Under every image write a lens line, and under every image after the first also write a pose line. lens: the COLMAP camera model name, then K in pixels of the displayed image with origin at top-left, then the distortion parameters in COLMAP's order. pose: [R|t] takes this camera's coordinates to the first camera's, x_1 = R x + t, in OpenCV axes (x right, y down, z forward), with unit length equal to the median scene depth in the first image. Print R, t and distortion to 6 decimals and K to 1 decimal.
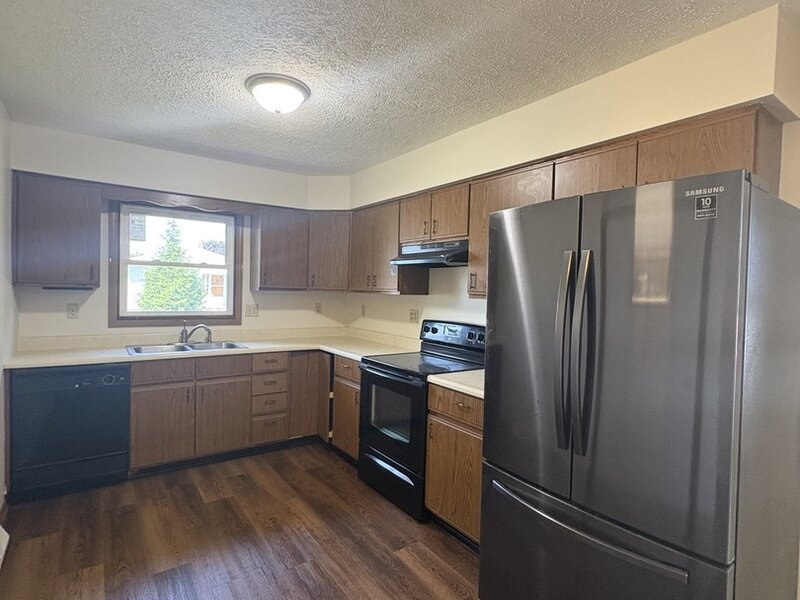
lens RADIAL K [[429.5, 0, 400.0], [0, 429.5, 300.0], [0, 0, 1]] dist [0.005673, -0.000236]
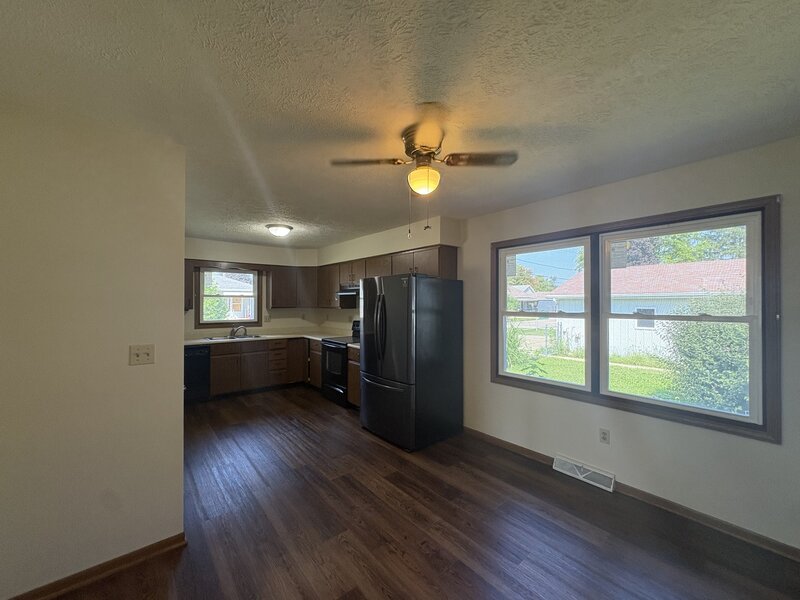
lens RADIAL K [[319.9, 0, 400.0], [0, 319.9, 300.0], [0, 0, 1]] dist [0.001263, 0.000305]
pose [[0.996889, -0.025050, 0.074738, 0.165028], [0.027649, 0.999041, -0.033951, 0.006044], [-0.073816, 0.035912, 0.996625, -0.552049]]
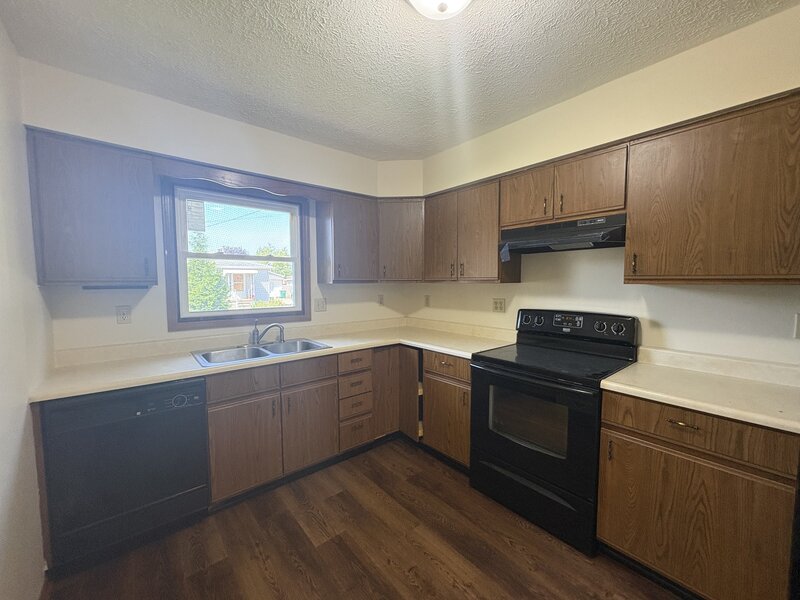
lens RADIAL K [[319.9, 0, 400.0], [0, 319.9, 300.0], [0, 0, 1]] dist [0.001263, 0.000305]
pose [[0.996165, -0.034893, 0.080234, -0.262613], [0.032109, 0.998845, 0.035732, -0.007148], [-0.081388, -0.033019, 0.996135, 0.323744]]
